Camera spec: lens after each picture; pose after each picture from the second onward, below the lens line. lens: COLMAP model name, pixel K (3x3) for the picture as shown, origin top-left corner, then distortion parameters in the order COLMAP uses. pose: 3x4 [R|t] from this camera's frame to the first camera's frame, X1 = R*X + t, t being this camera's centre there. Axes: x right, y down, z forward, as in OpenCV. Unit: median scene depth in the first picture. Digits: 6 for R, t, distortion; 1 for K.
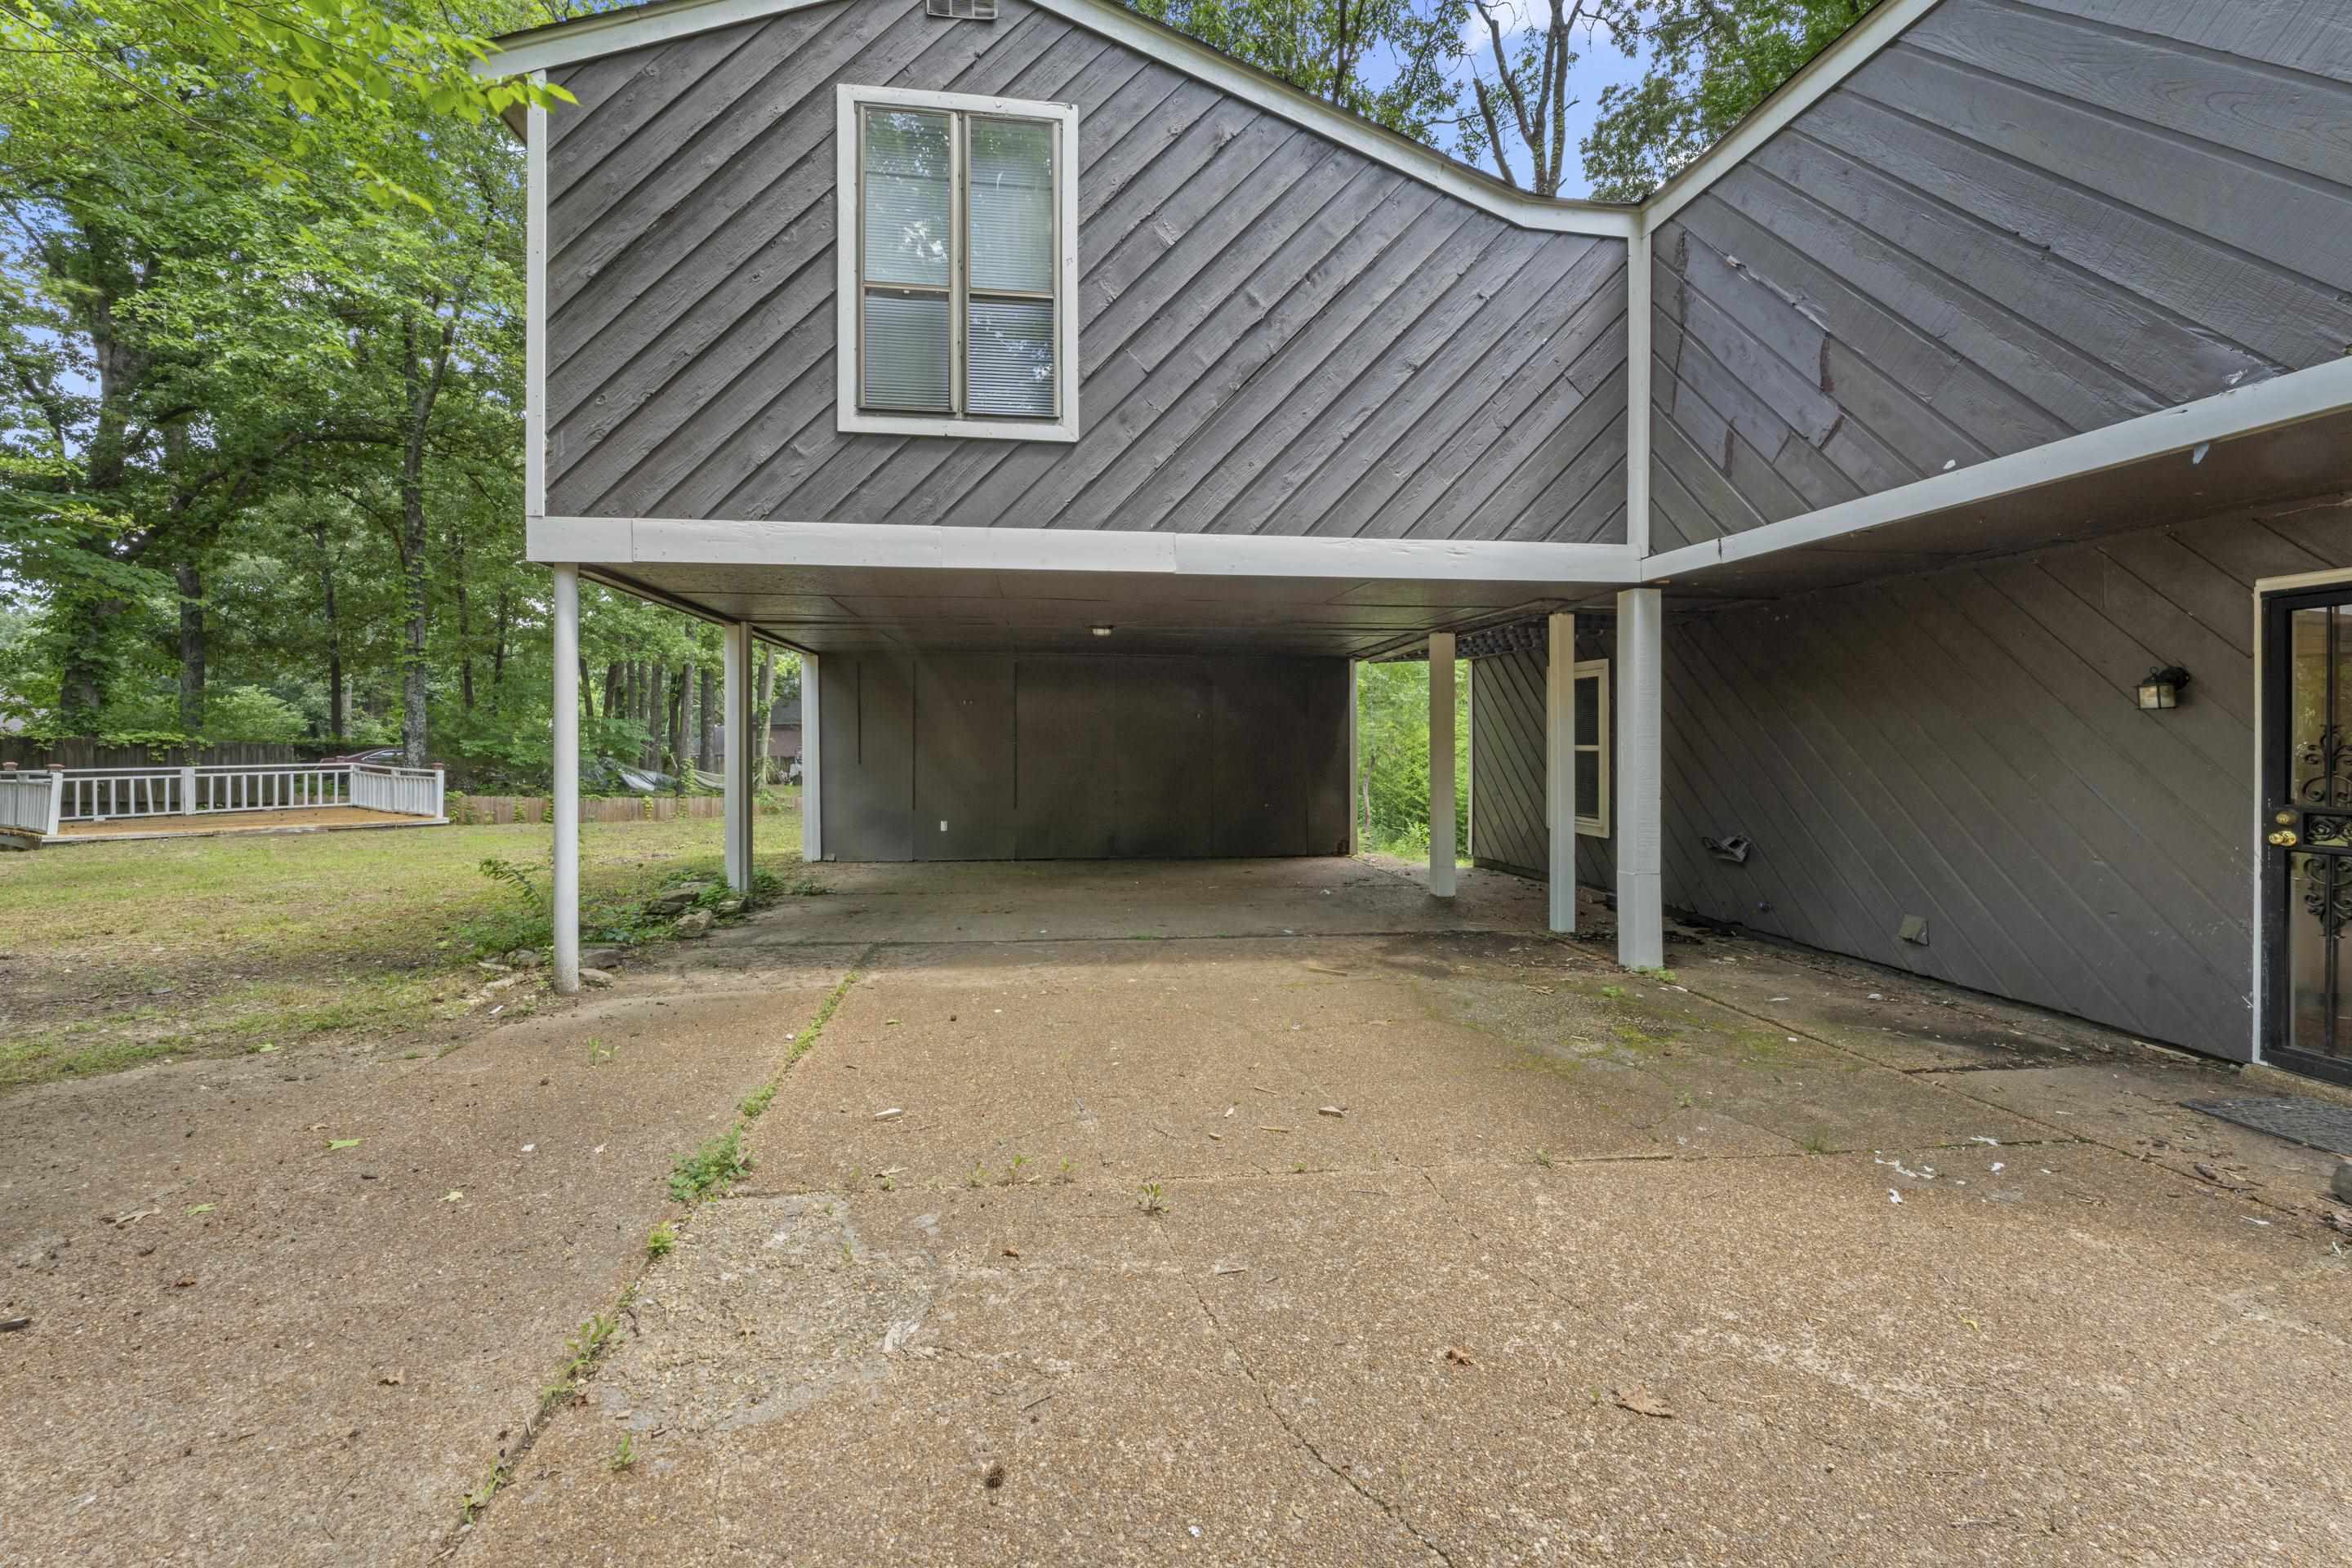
lens RADIAL K [[945.2, 0, 1154.2], [0, 945.2, 741.0], [0, 0, 1]] dist [0.000032, -0.000055]
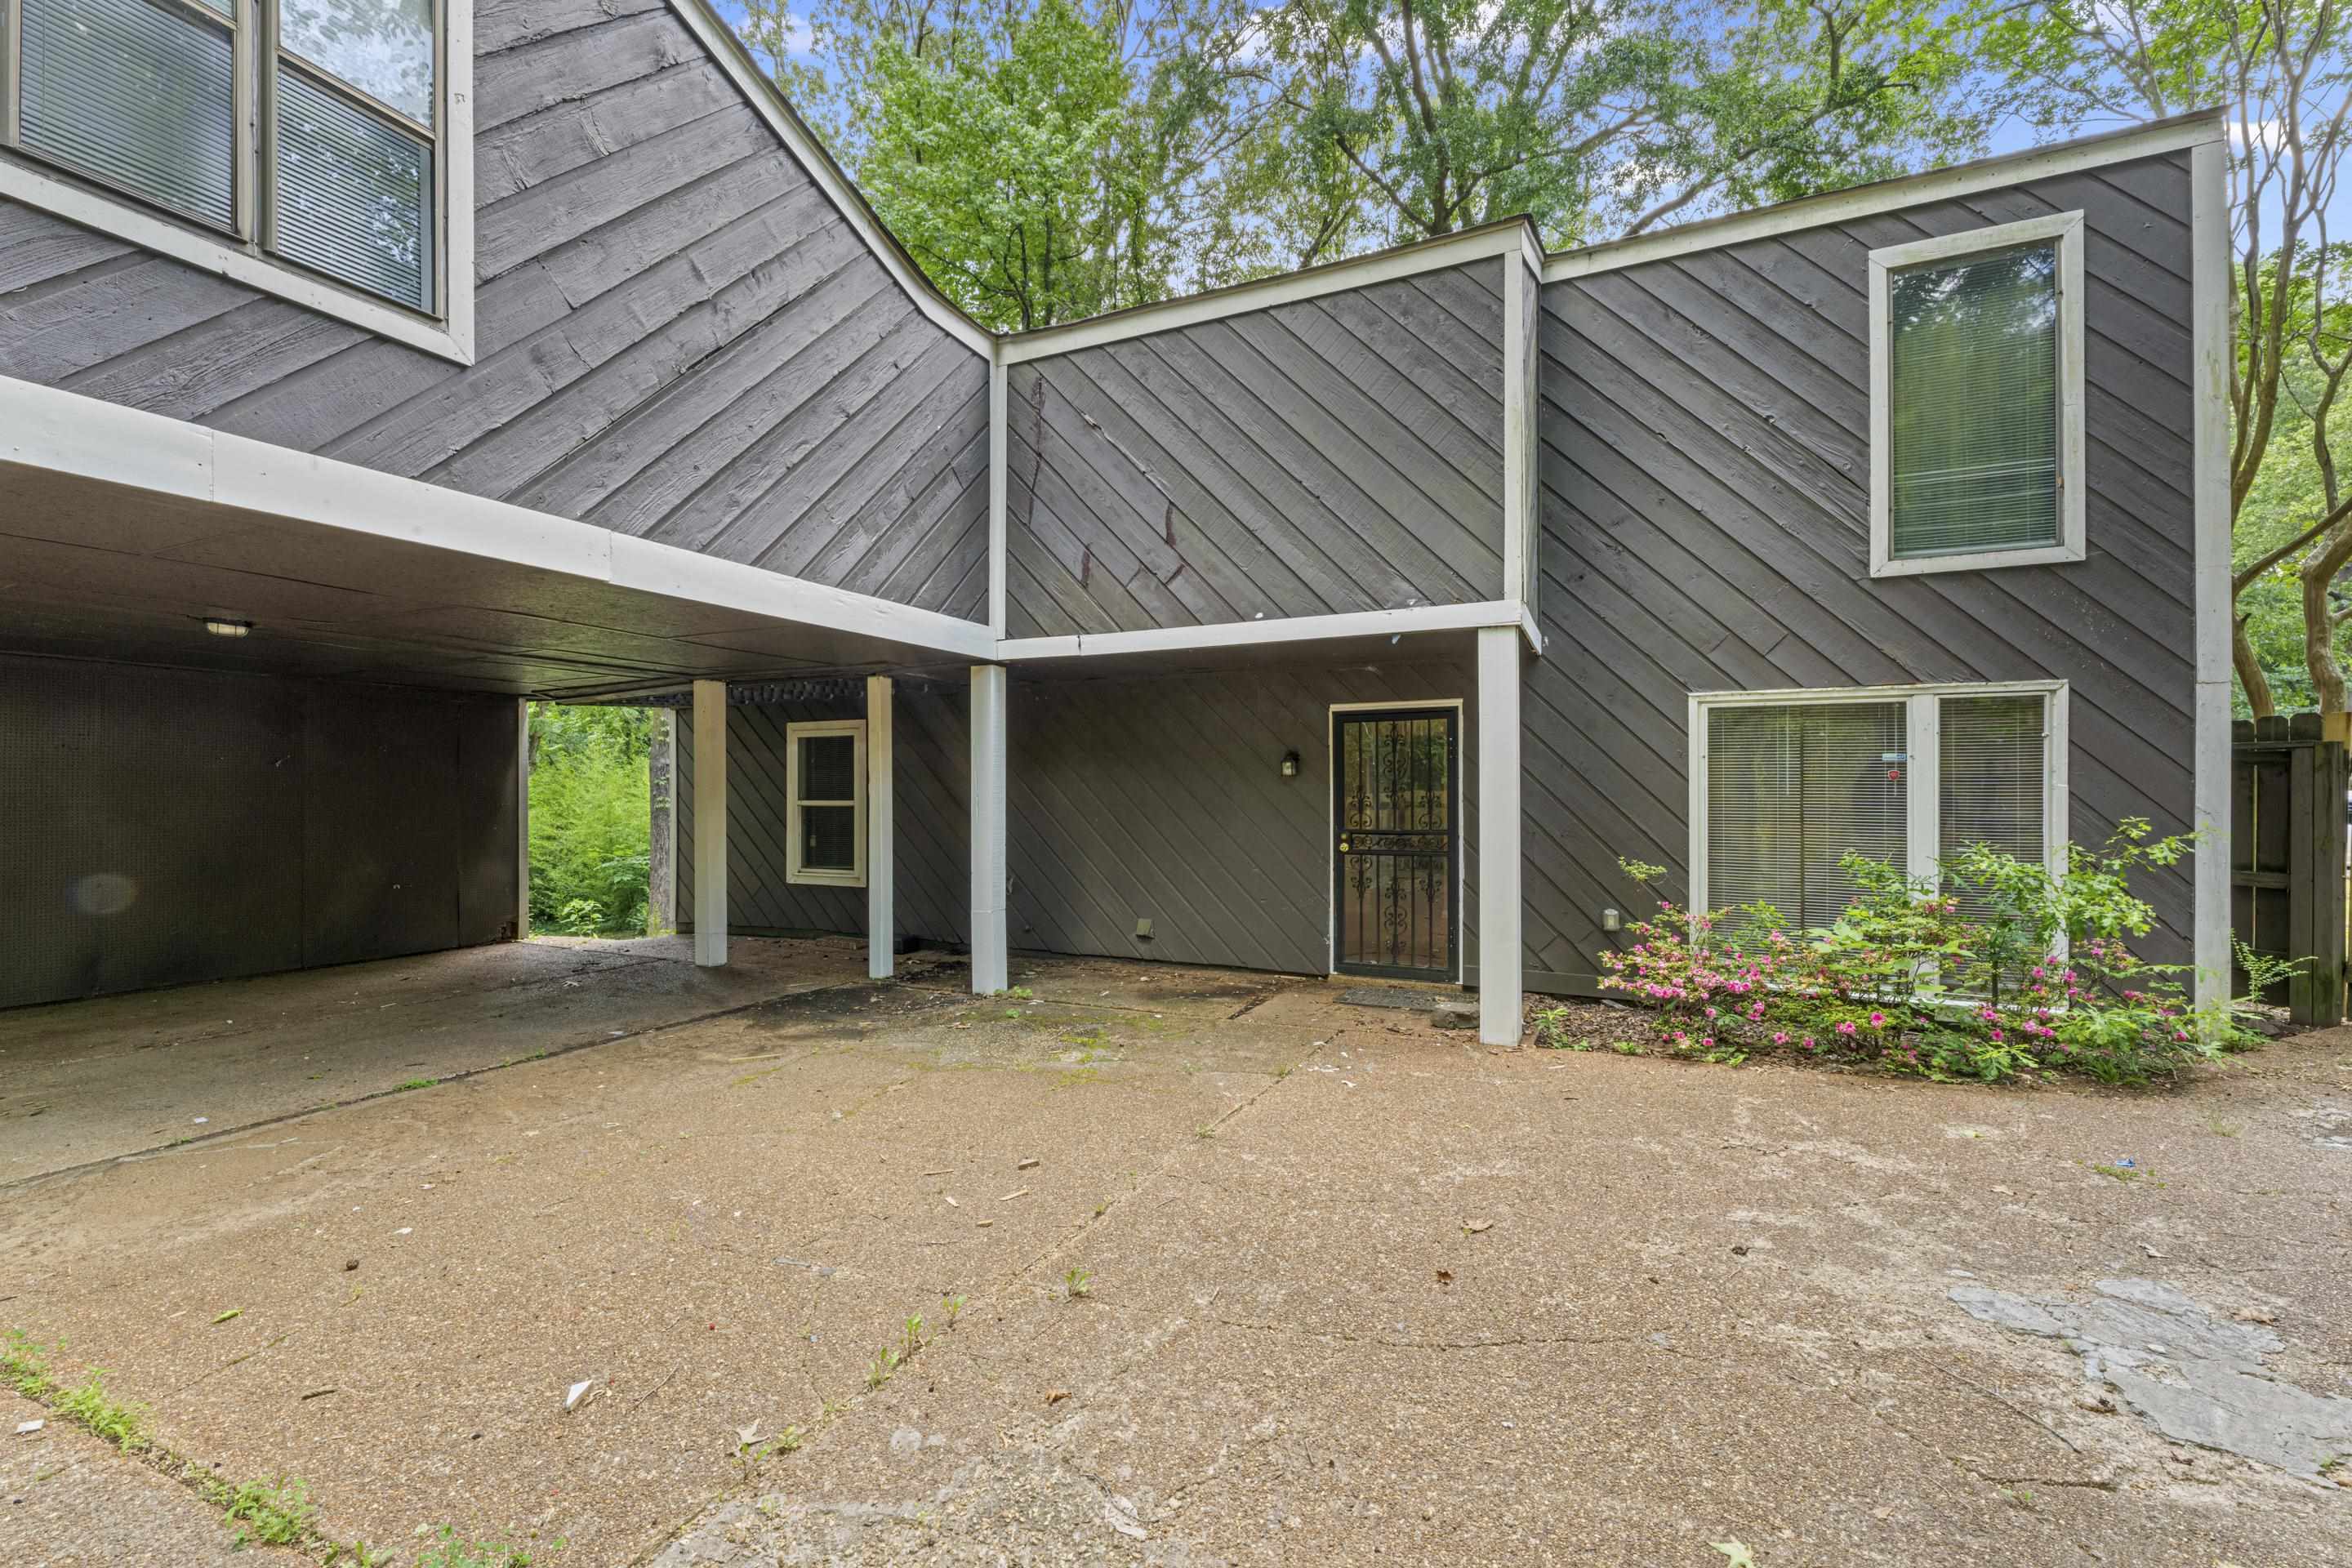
lens RADIAL K [[945.2, 0, 1174.2], [0, 945.2, 788.9], [0, 0, 1]] dist [0.000032, -0.000055]
pose [[0.548153, -0.000880, 0.836378, -0.376609], [0.006402, 0.999975, -0.003143, -0.004834], [-0.836354, 0.007078, 0.548144, 0.200385]]
